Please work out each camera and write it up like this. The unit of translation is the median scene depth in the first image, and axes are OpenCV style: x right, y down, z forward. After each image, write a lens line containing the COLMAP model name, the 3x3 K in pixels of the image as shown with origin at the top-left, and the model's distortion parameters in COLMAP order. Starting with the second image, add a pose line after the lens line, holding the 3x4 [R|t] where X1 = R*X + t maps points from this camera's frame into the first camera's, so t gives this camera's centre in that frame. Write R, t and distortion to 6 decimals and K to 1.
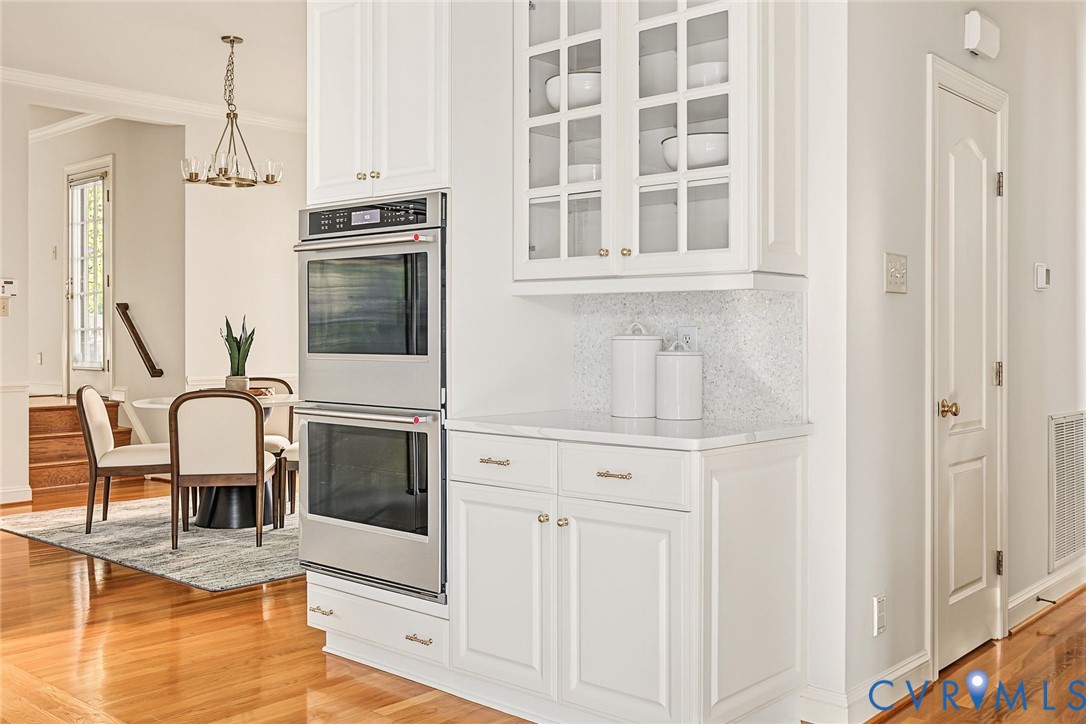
lens RADIAL K [[1040.6, 0, 543.1], [0, 1040.6, 333.2], [0, 0, 1]] dist [-0.002196, -0.001583]
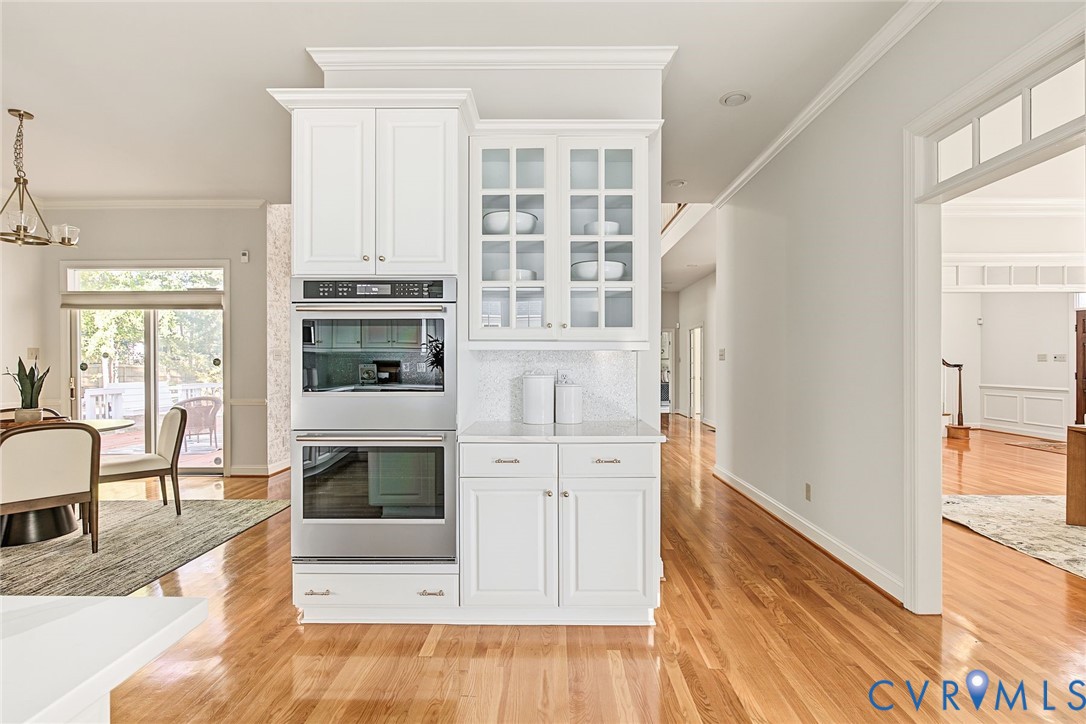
lens RADIAL K [[525.6, 0, 543.0], [0, 525.6, 362.0], [0, 0, 1]] dist [0.000542, -0.000532]
pose [[0.755012, -0.000996, 0.655710, -0.444278], [0.000894, 0.999999, 0.000490, -0.017914], [-0.655711, 0.000216, 0.755012, 0.342408]]
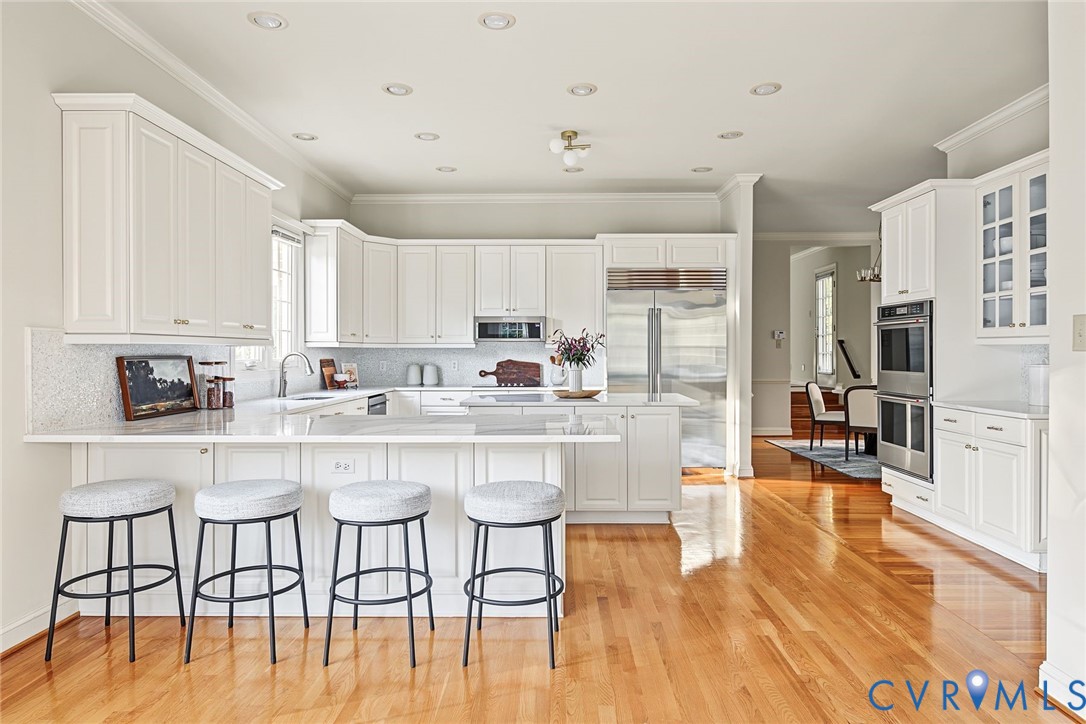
lens RADIAL K [[663.9, 0, 543.0], [0, 663.9, 362.0], [0, 0, 1]] dist [-0.000221, -0.000710]
pose [[0.648557, 0.009028, -0.761113, 0.416919], [0.006034, 0.999837, 0.017001, -0.028819], [0.761142, -0.015619, 0.648397, -0.522459]]
